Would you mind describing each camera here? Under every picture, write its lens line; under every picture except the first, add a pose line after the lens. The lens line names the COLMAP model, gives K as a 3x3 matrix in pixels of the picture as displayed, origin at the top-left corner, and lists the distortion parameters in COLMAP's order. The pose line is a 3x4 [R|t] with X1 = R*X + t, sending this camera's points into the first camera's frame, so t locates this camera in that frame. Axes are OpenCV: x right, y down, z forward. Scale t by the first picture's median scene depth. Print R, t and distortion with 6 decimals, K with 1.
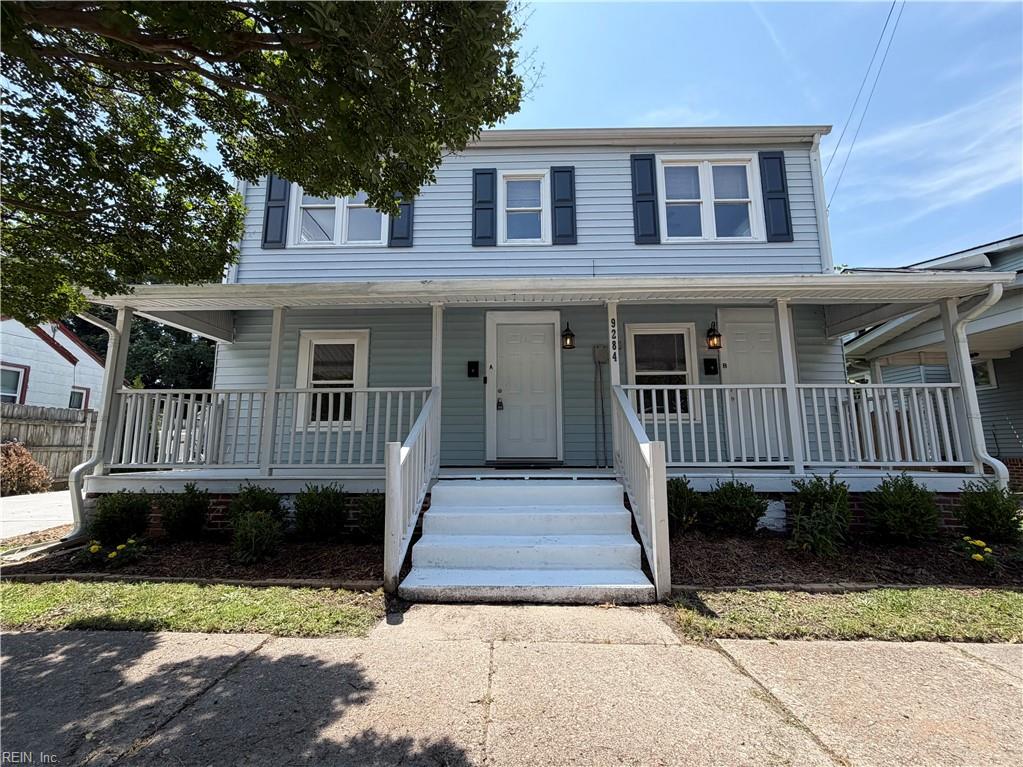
lens RADIAL K [[427.5, 0, 511.5], [0, 427.5, 383.5], [0, 0, 1]] dist [-0.000327, -0.000164]
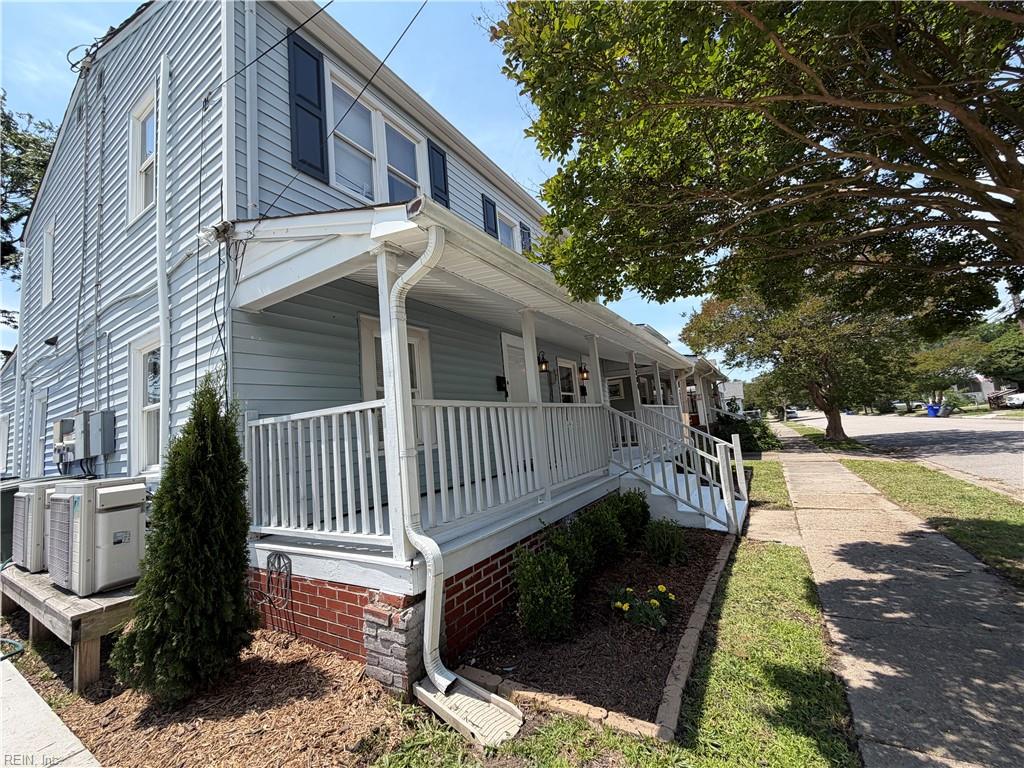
lens RADIAL K [[404.3, 0, 512.0], [0, 404.3, 384.0], [0, 0, 1]] dist [-0.000093, -0.000032]
pose [[0.511332, 0.057403, 0.857464, -1.208084], [-0.043945, 0.998208, -0.040620, 0.009217], [-0.858259, -0.016911, 0.512939, 0.568533]]
